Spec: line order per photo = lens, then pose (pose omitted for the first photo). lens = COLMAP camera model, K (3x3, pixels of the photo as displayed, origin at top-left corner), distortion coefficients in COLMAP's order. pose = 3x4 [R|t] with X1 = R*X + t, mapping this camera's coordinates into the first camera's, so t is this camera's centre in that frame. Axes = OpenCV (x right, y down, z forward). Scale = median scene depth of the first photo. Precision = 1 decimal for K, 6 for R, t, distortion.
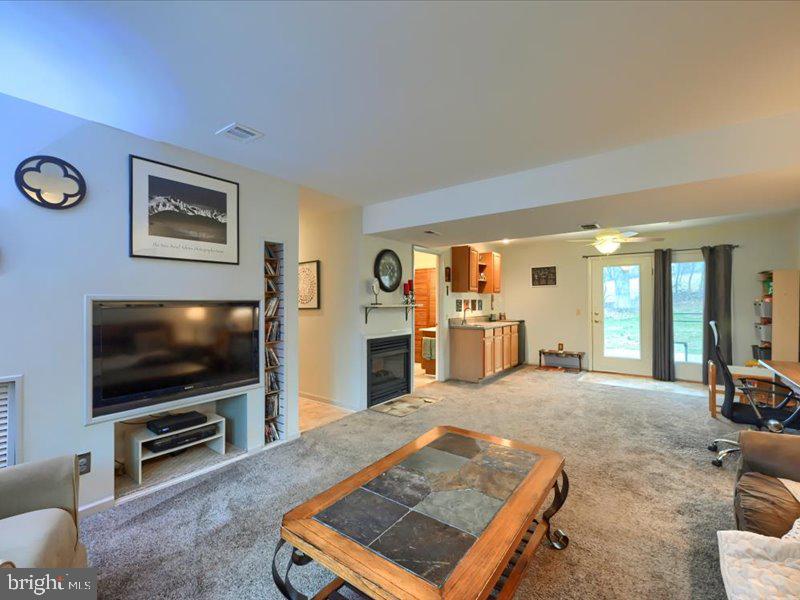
lens RADIAL K [[389.1, 0, 402.6], [0, 389.1, 279.3], [0, 0, 1]] dist [-0.002393, -0.000460]
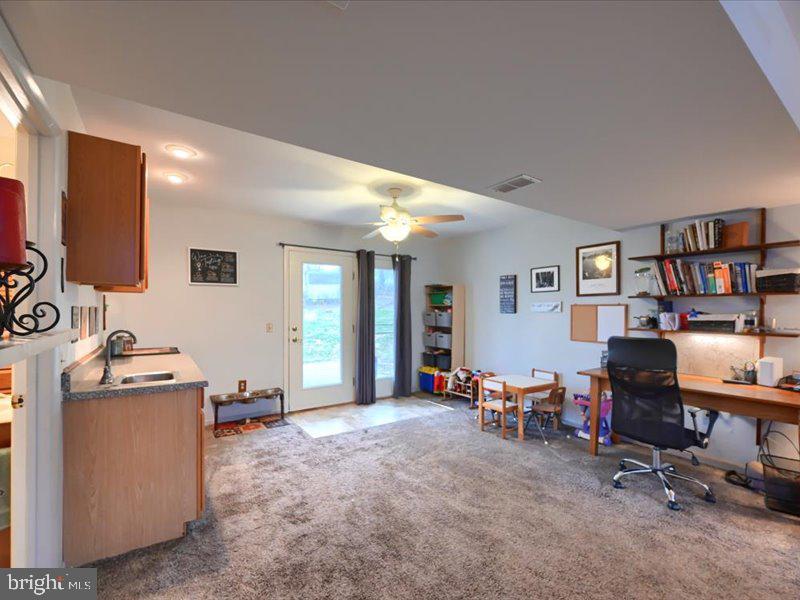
lens RADIAL K [[366.9, 0, 414.1], [0, 366.9, 301.9], [0, 0, 1]] dist [-0.001322, -0.000039]
pose [[0.313404, 0.027118, 0.949233, -0.061865], [-0.057569, 0.998296, -0.009512, 0.037217], [-0.947873, -0.051665, 0.314431, 0.642875]]
